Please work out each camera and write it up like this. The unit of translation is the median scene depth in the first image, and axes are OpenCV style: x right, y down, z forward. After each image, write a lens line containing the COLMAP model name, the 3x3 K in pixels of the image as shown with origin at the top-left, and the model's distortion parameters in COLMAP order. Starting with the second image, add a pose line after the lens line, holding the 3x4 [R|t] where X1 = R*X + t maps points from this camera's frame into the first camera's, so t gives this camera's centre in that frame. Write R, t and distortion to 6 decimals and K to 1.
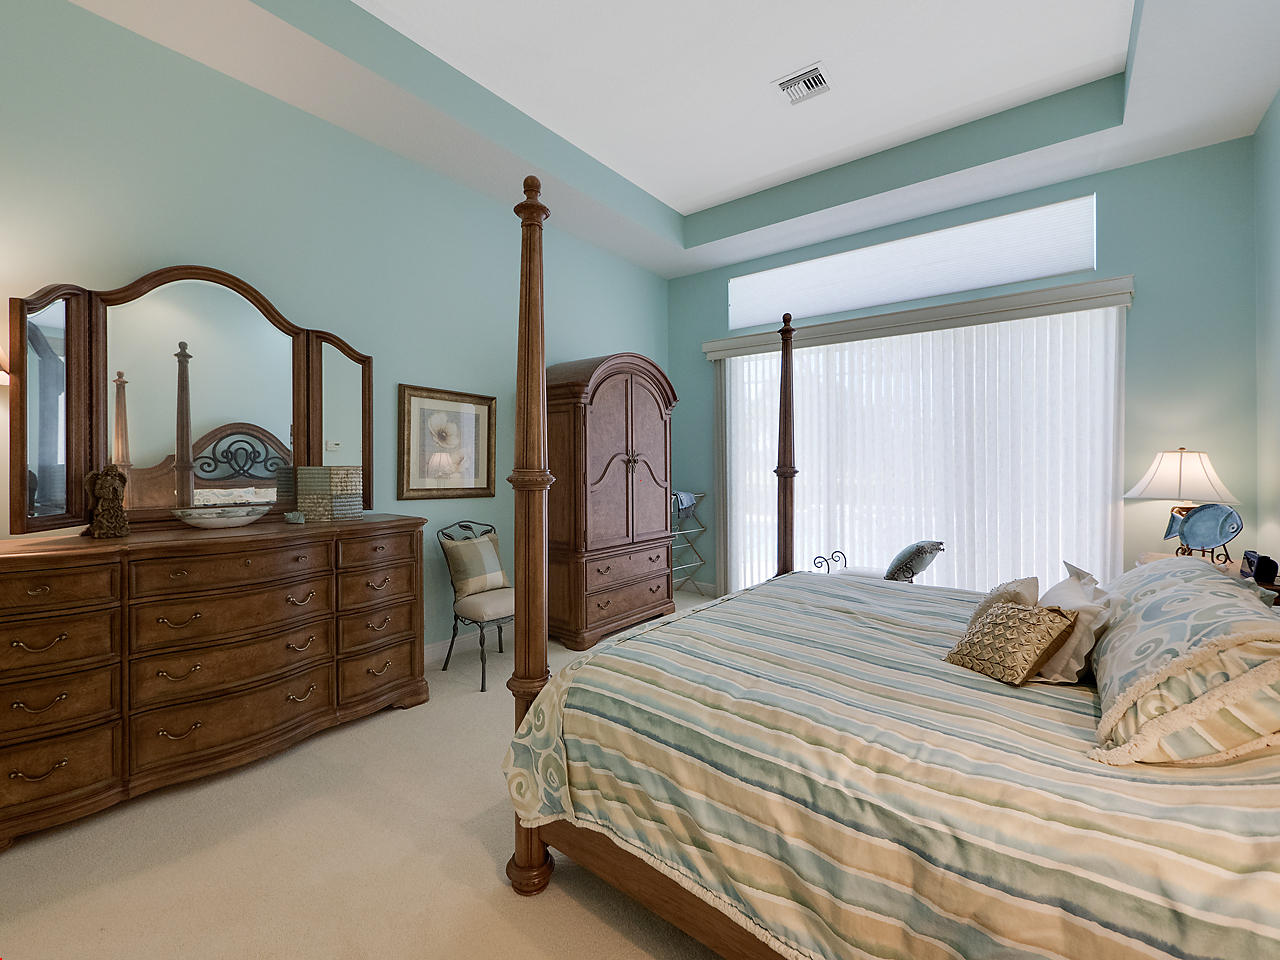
lens RADIAL K [[565.0, 0, 643.9], [0, 565.0, 465.3], [0, 0, 1]] dist [-0.000386, 0.000363]
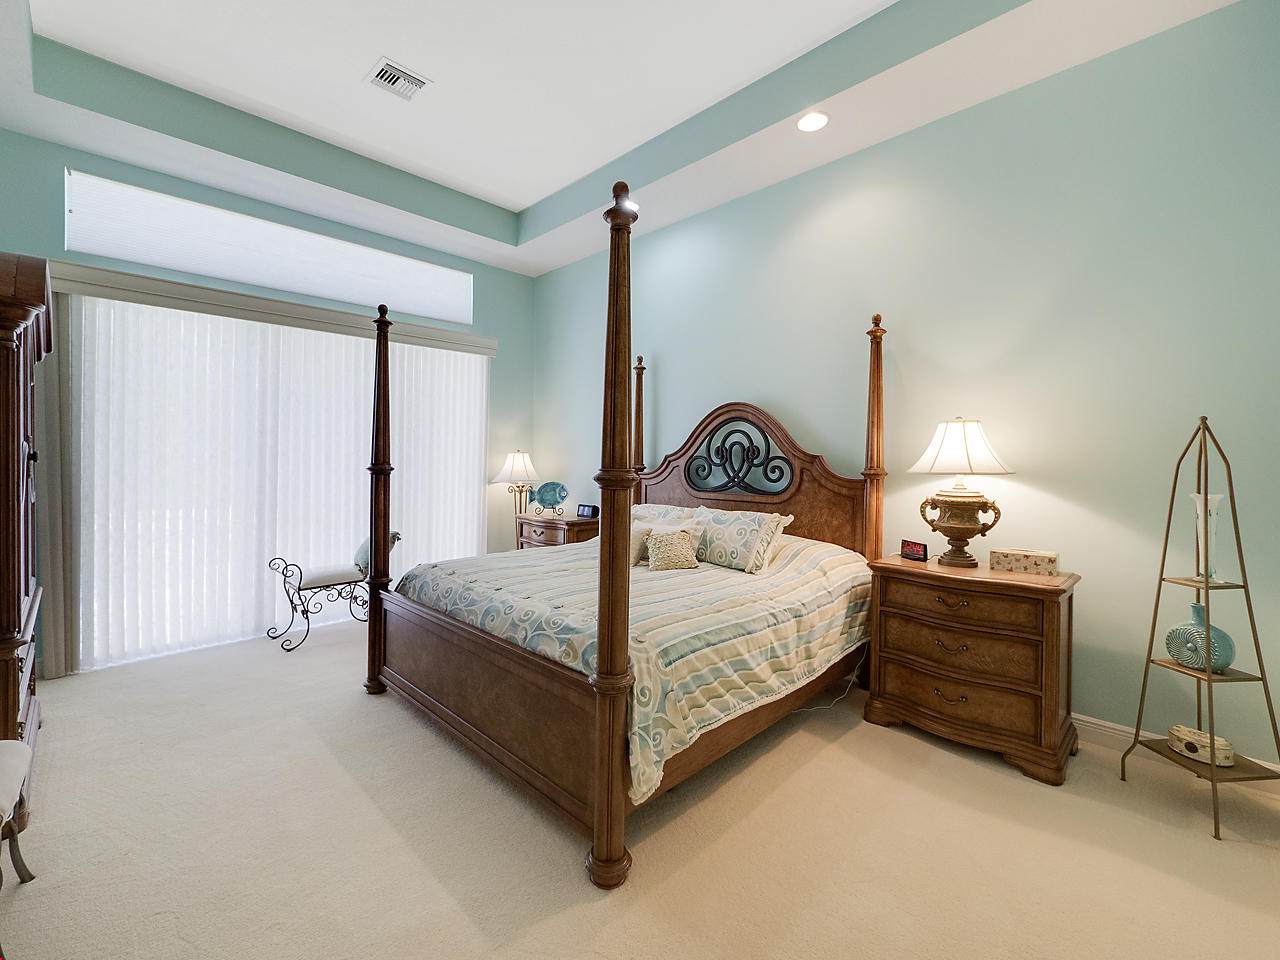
lens RADIAL K [[542.6, 0, 640.0], [0, 542.6, 480.0], [0, 0, 1]] dist [-0.001698, -0.000446]
pose [[0.104849, -0.040219, 0.993675, -1.183303], [0.002961, 0.999190, 0.040130, -0.009869], [-0.994484, -0.001265, 0.104883, 0.878792]]
